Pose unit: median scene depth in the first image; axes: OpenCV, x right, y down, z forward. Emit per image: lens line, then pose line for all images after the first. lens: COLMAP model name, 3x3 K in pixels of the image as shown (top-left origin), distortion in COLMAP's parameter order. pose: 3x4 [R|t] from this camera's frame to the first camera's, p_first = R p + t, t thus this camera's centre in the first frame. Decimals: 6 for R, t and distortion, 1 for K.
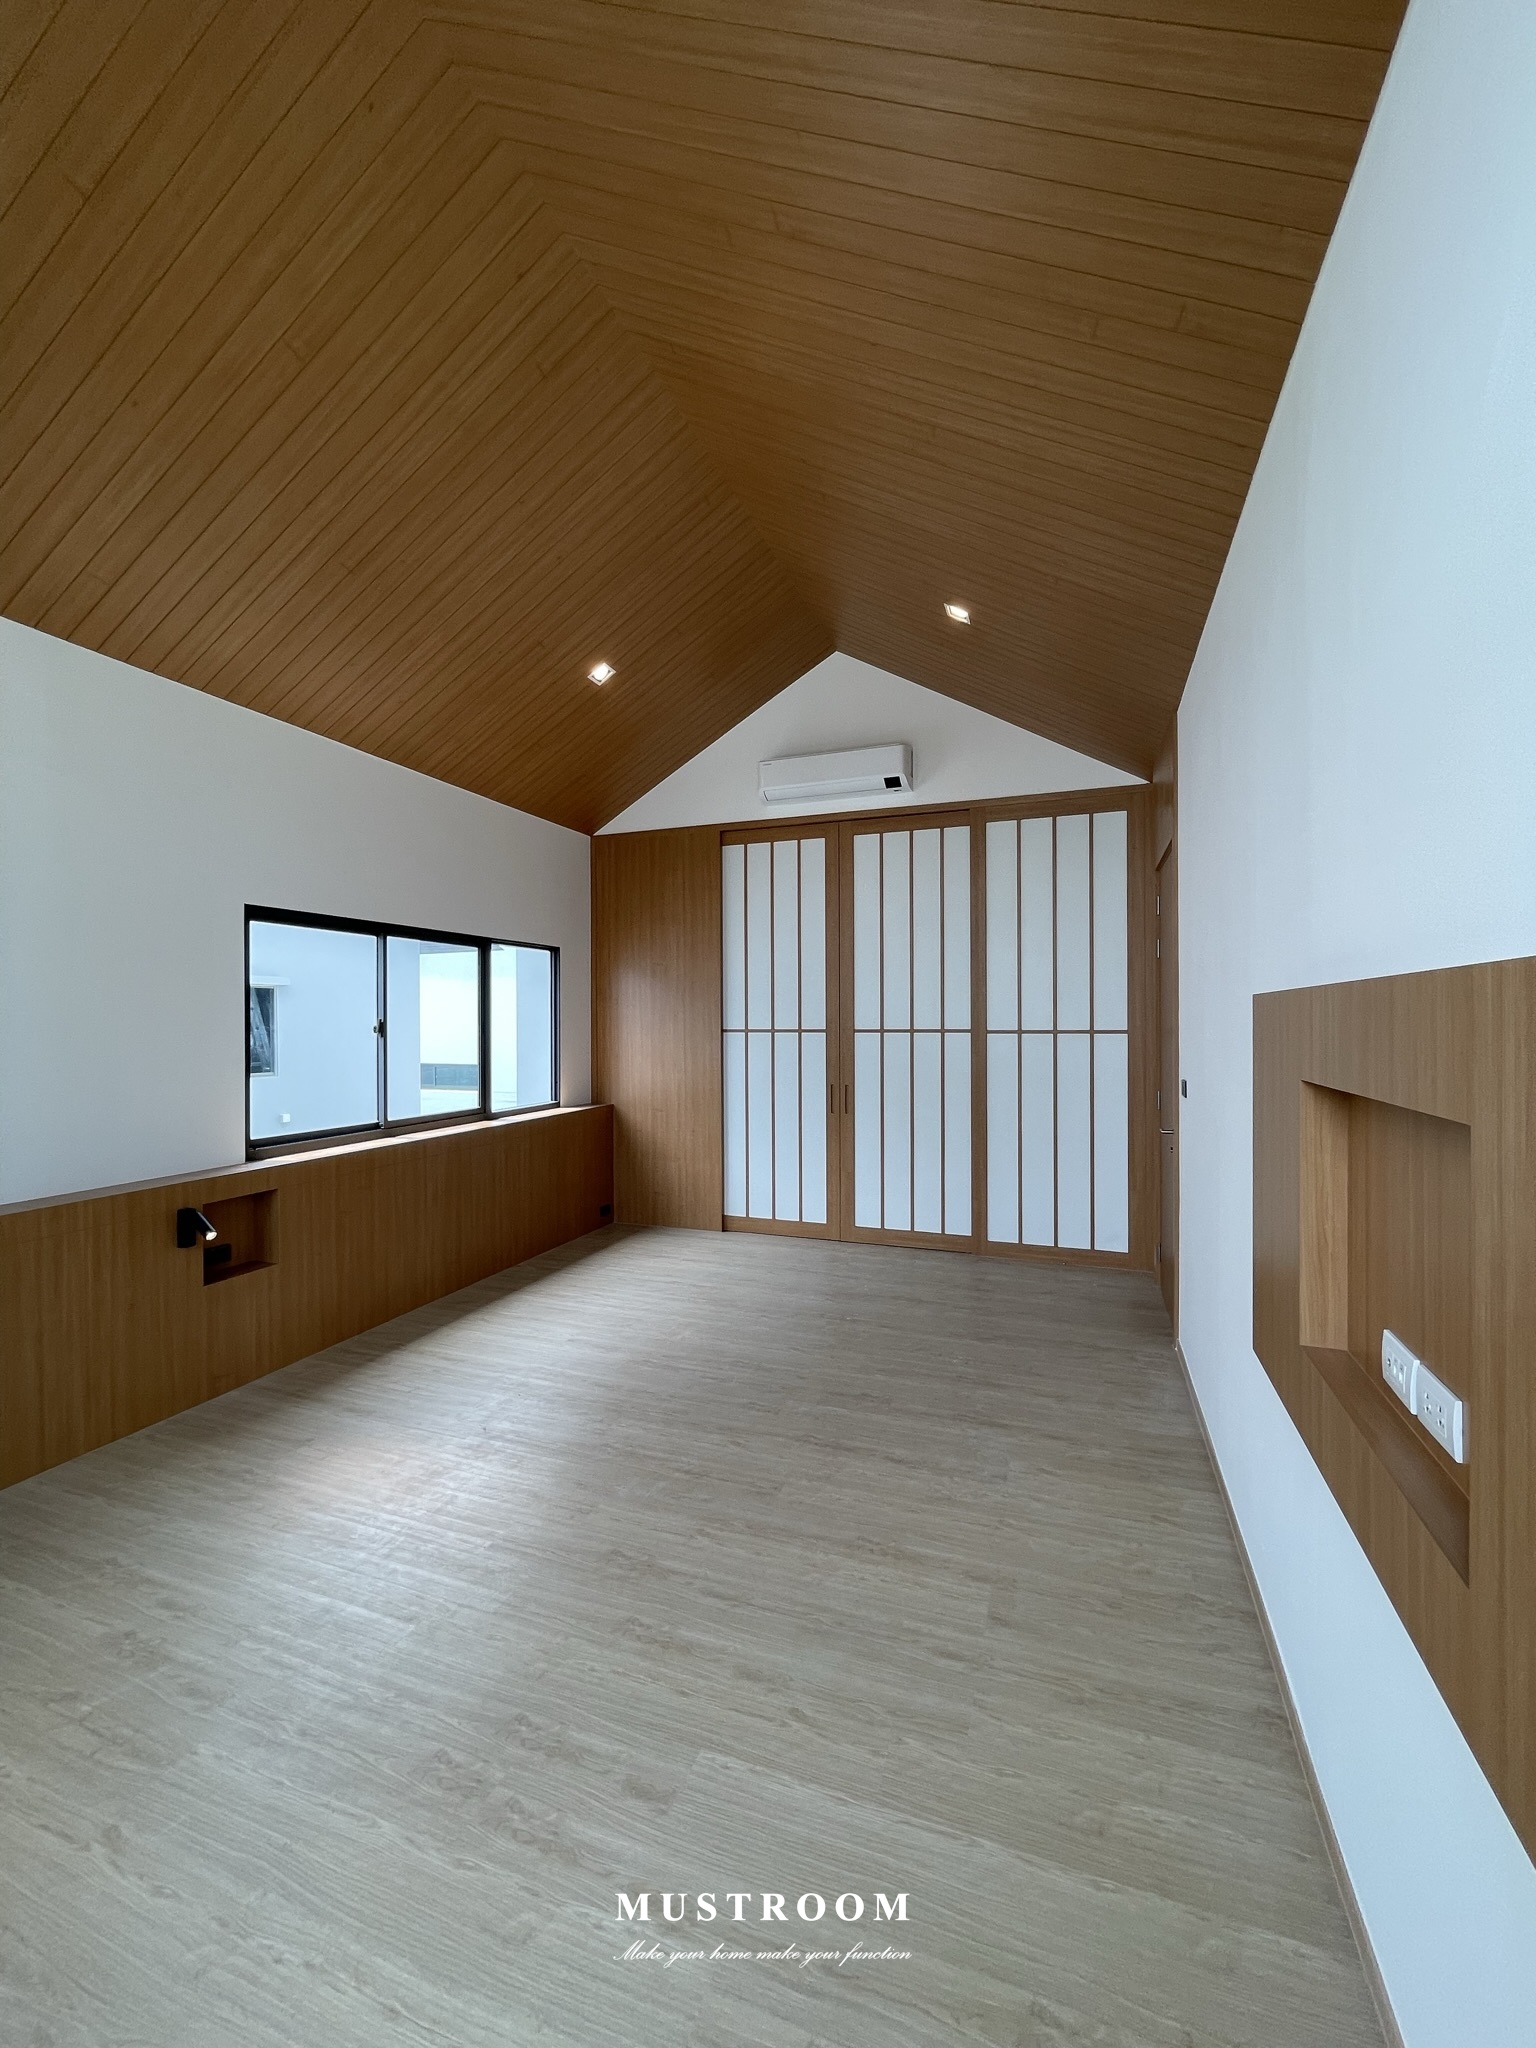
lens RADIAL K [[836.3, 0, 764.7], [0, 836.3, 1025.2], [0, 0, 1]] dist [0.000805, -0.000654]
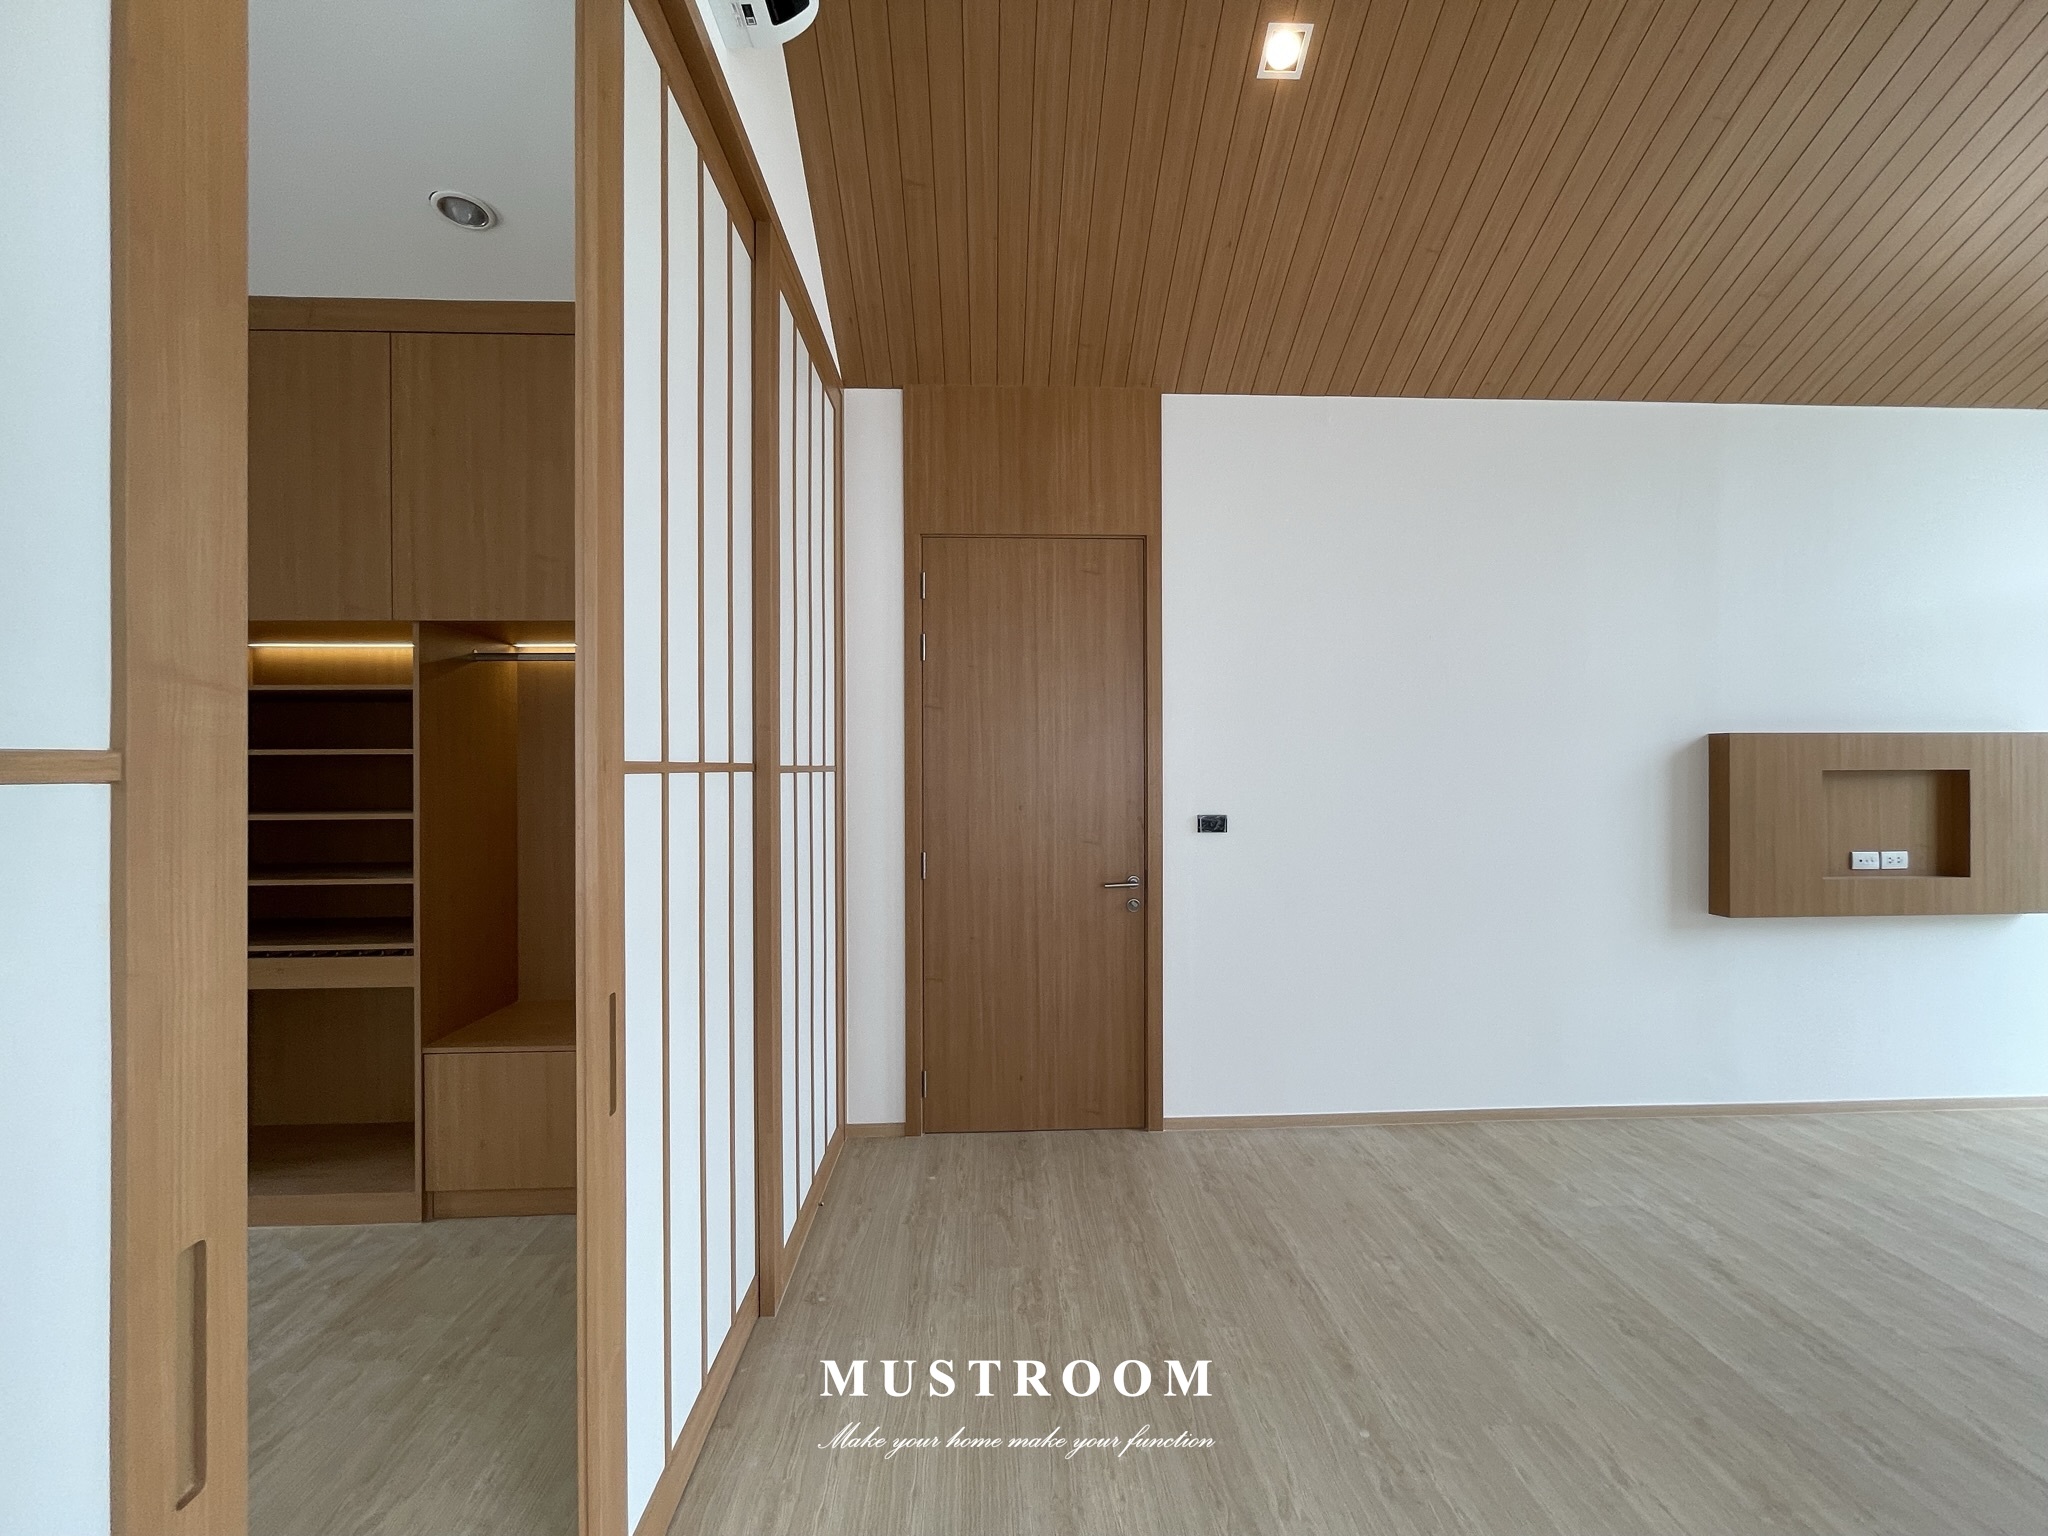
lens RADIAL K [[833.0, 0, 1024.5], [0, 833.0, 758.4], [0, 0, 1]] dist [-0.000173, 0.000183]
pose [[-0.393868, 0.009782, 0.919115, -0.299166], [0.000727, 0.999946, -0.010330, 0.011548], [-0.919167, -0.003400, -0.393854, 1.750830]]
